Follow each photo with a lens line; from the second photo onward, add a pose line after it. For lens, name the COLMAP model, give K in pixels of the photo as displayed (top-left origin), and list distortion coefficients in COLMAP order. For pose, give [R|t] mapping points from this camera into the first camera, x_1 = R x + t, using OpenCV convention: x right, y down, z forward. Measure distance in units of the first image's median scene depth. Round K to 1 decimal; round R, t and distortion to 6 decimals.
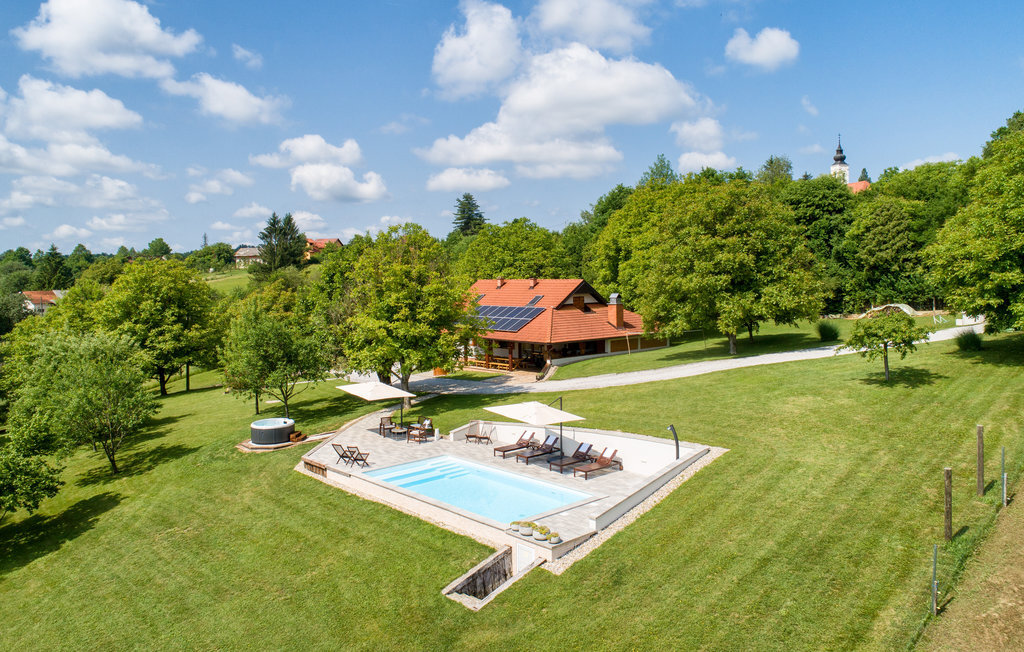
lens RADIAL K [[729.9, 0, 513.0], [0, 729.9, 273.4], [0, 0, 1]] dist [-0.003555, -0.002602]
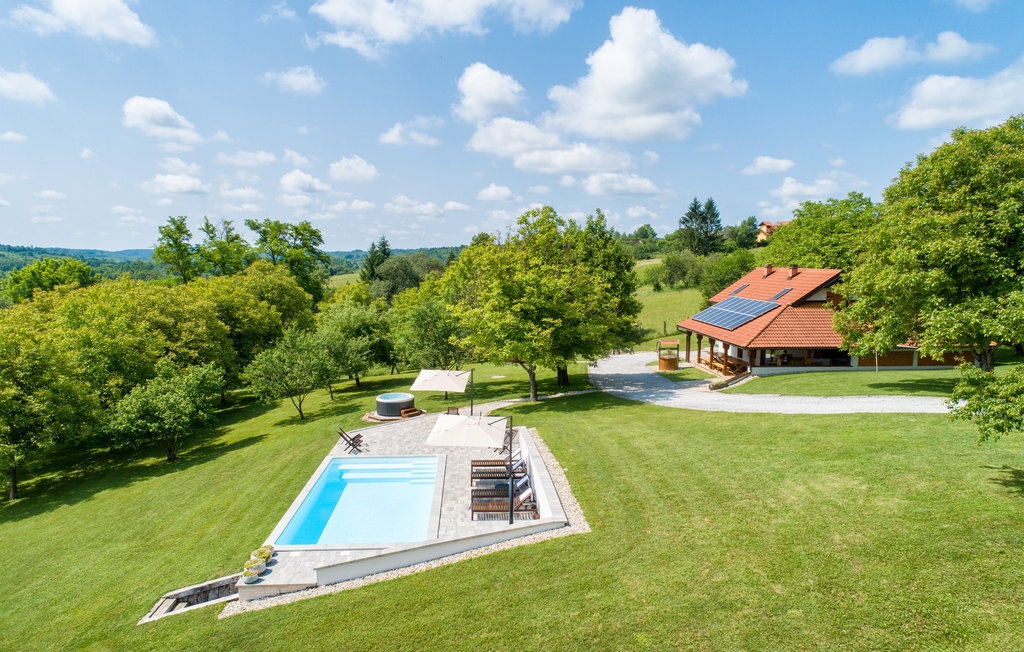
lens RADIAL K [[665.7, 0, 512.0], [0, 665.7, 326.0], [0, 0, 1]] dist [0.000097, -0.000464]
pose [[0.768175, 0.070693, -0.636325, 0.382463], [-0.001465, 0.994077, 0.108669, -0.012233], [0.640238, -0.082545, 0.763729, 0.297971]]
